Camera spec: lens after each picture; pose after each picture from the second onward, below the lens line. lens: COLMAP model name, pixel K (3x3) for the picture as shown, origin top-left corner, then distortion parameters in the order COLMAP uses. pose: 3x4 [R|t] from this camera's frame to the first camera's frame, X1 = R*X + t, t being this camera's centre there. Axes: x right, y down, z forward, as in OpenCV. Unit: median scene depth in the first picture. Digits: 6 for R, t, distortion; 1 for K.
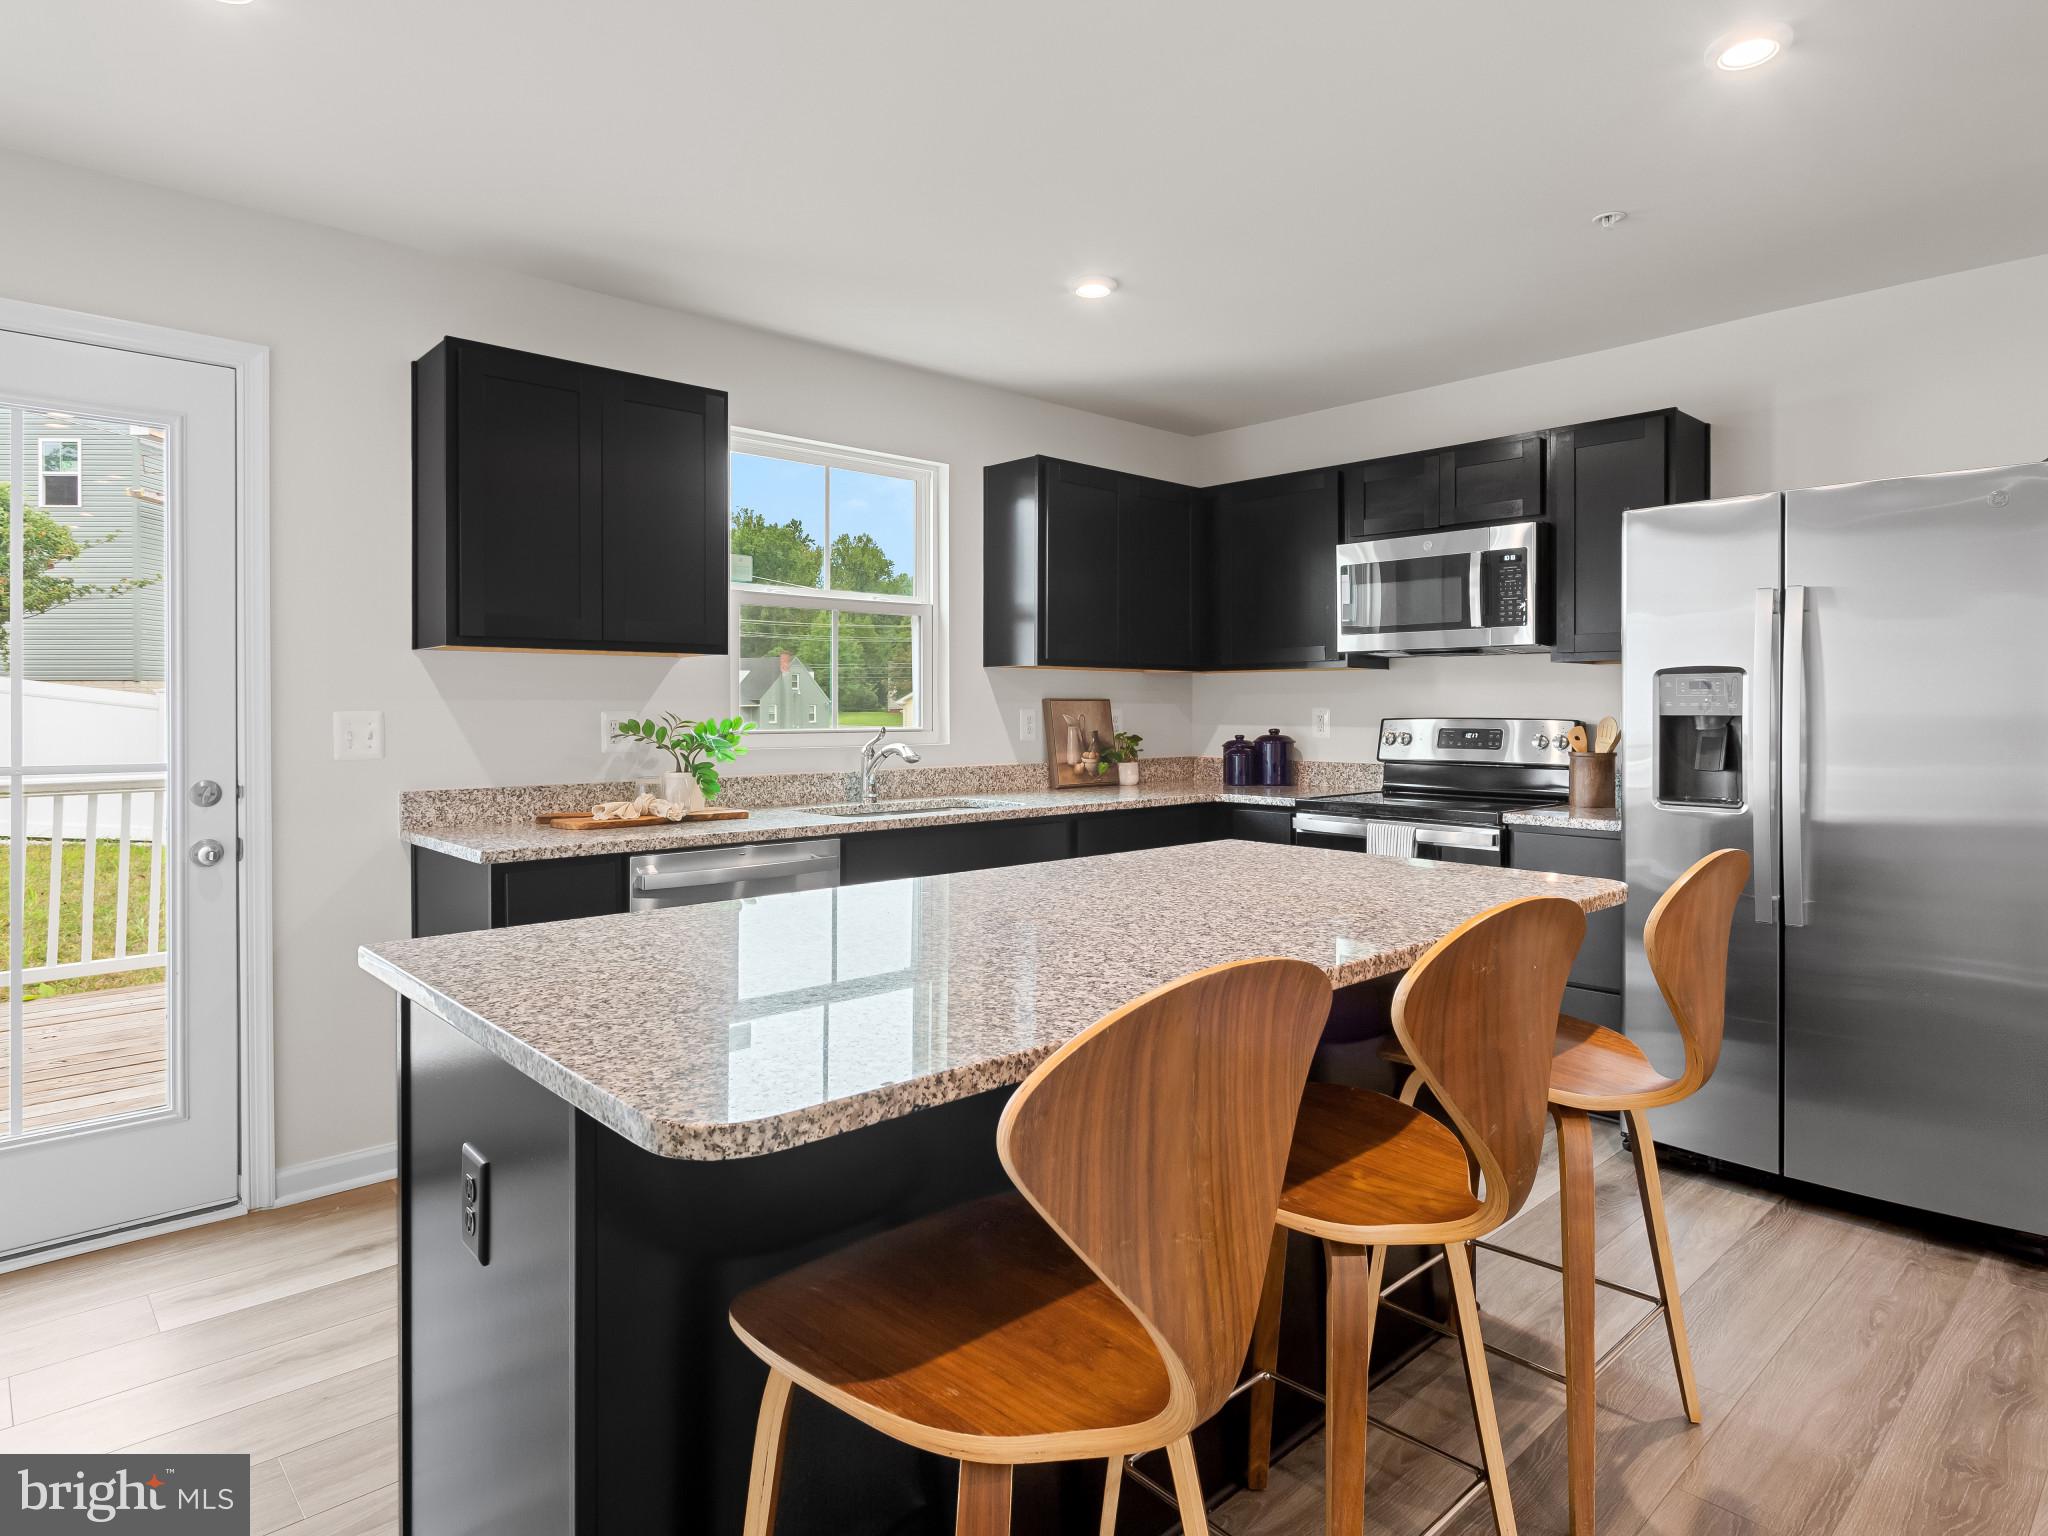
lens RADIAL K [[1180.4, 0, 1032.6], [0, 1180.4, 724.6], [0, 0, 1]] dist [-0.000817, 0.001968]
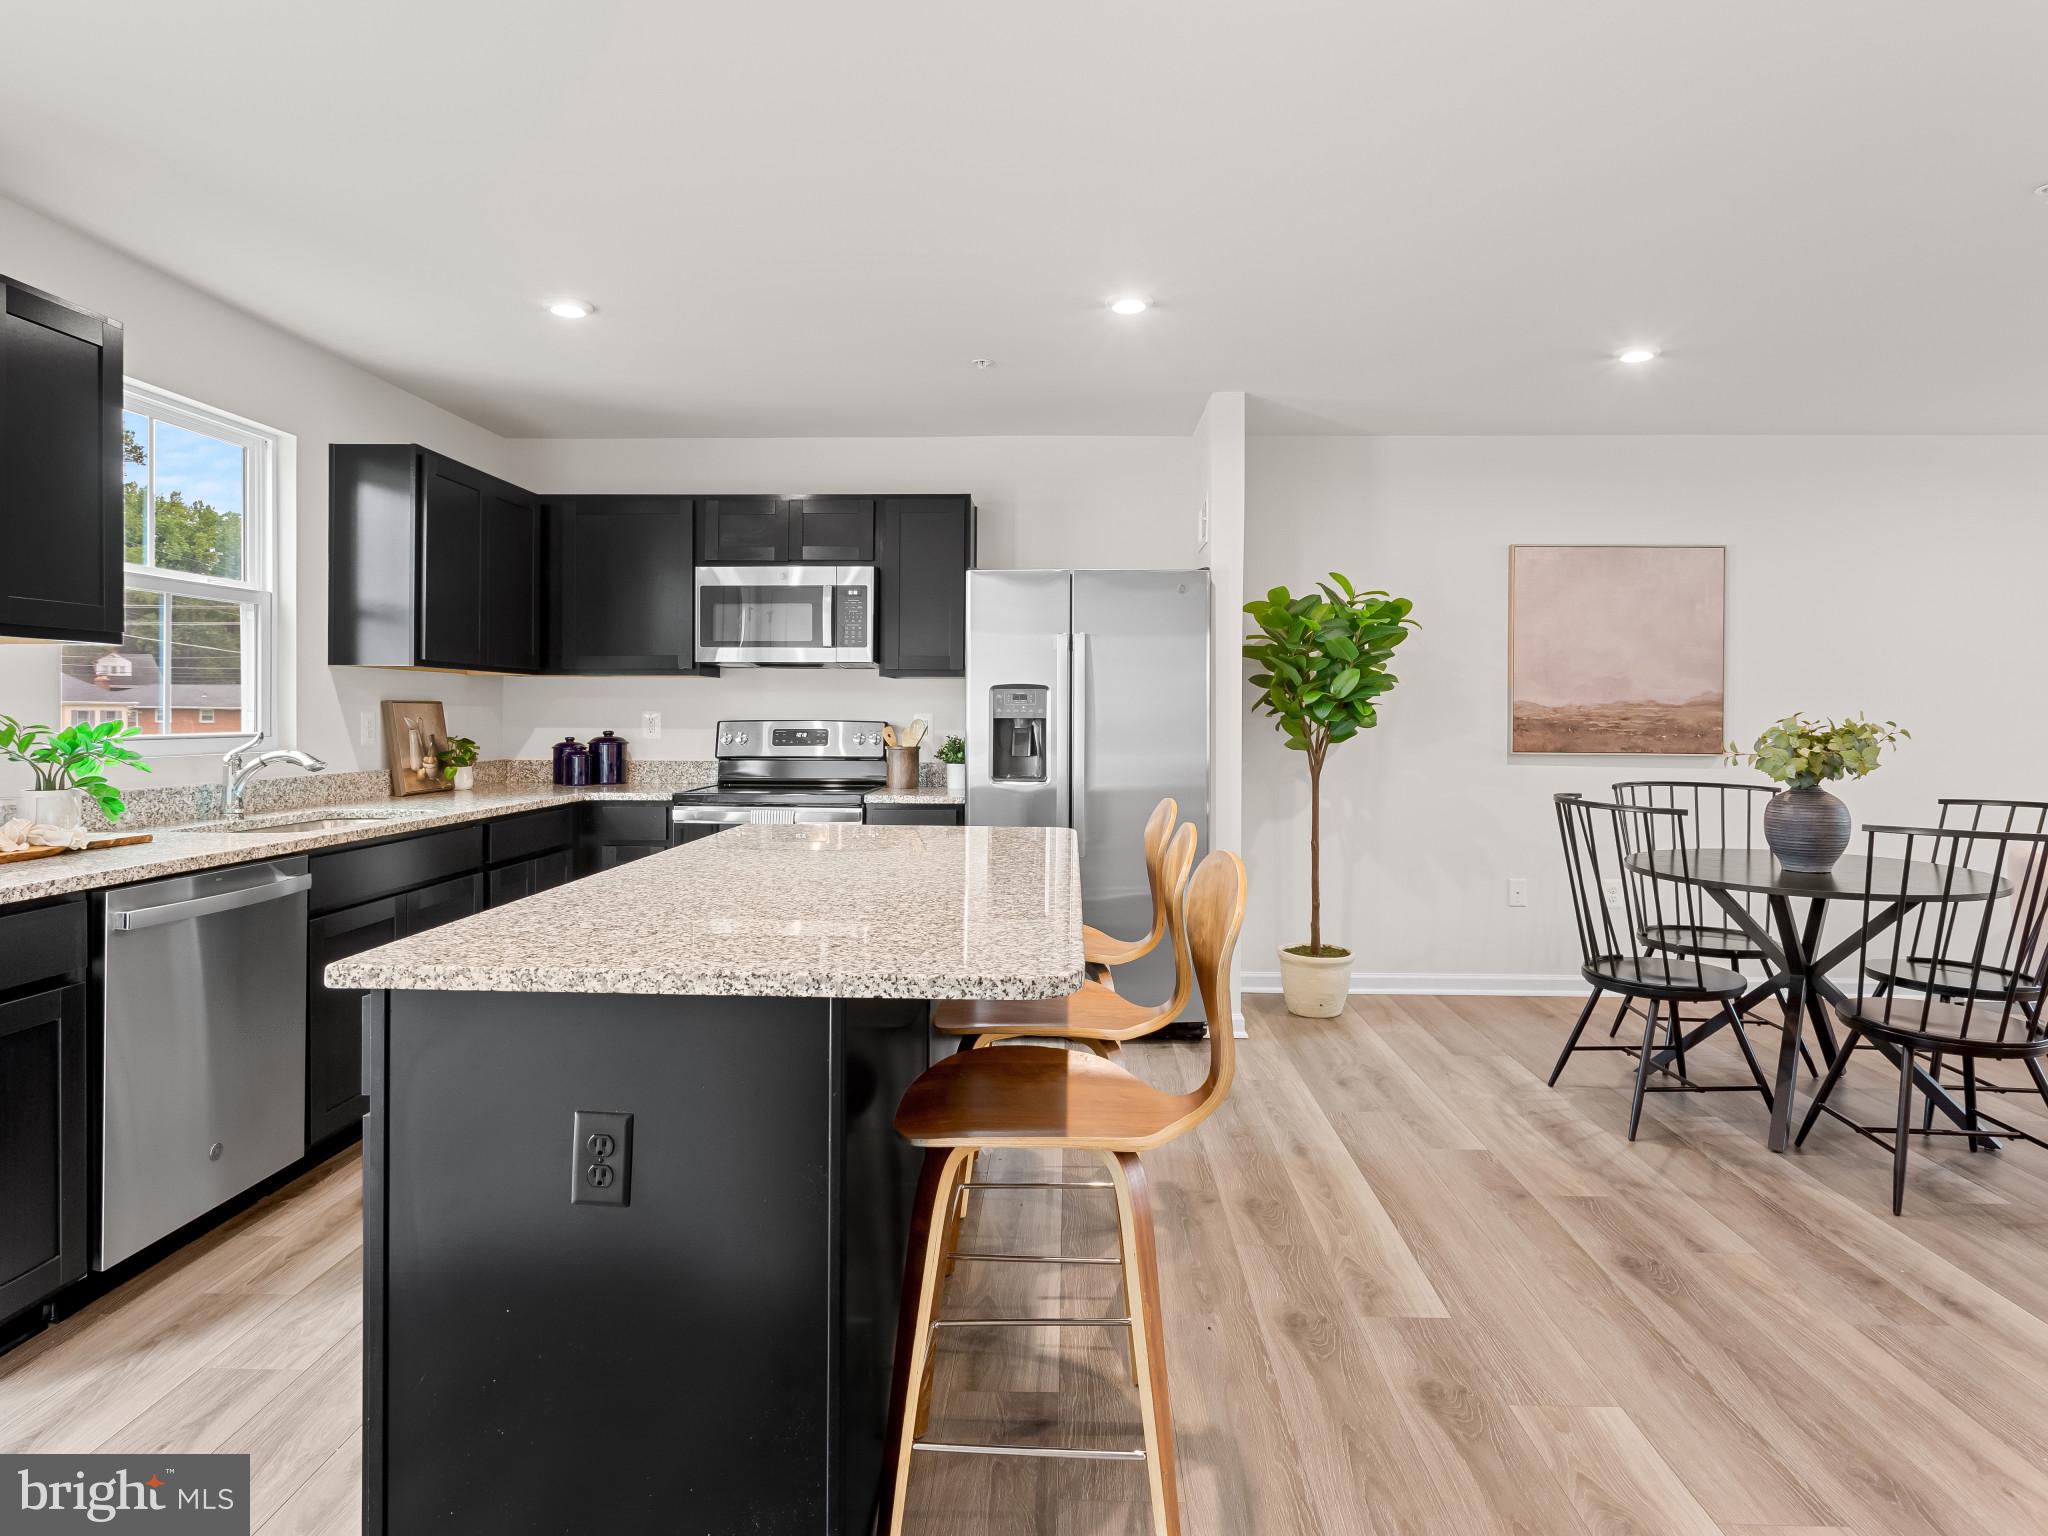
lens RADIAL K [[1167.7, 0, 1020.4], [0, 1167.7, 727.1], [0, 0, 1]] dist [-0.000568, 0.001407]
pose [[0.714696, -0.005347, 0.699414, -0.303052], [0.005696, 0.999982, 0.001824, 0.000385], [-0.699412, 0.002680, 0.714714, -0.011404]]
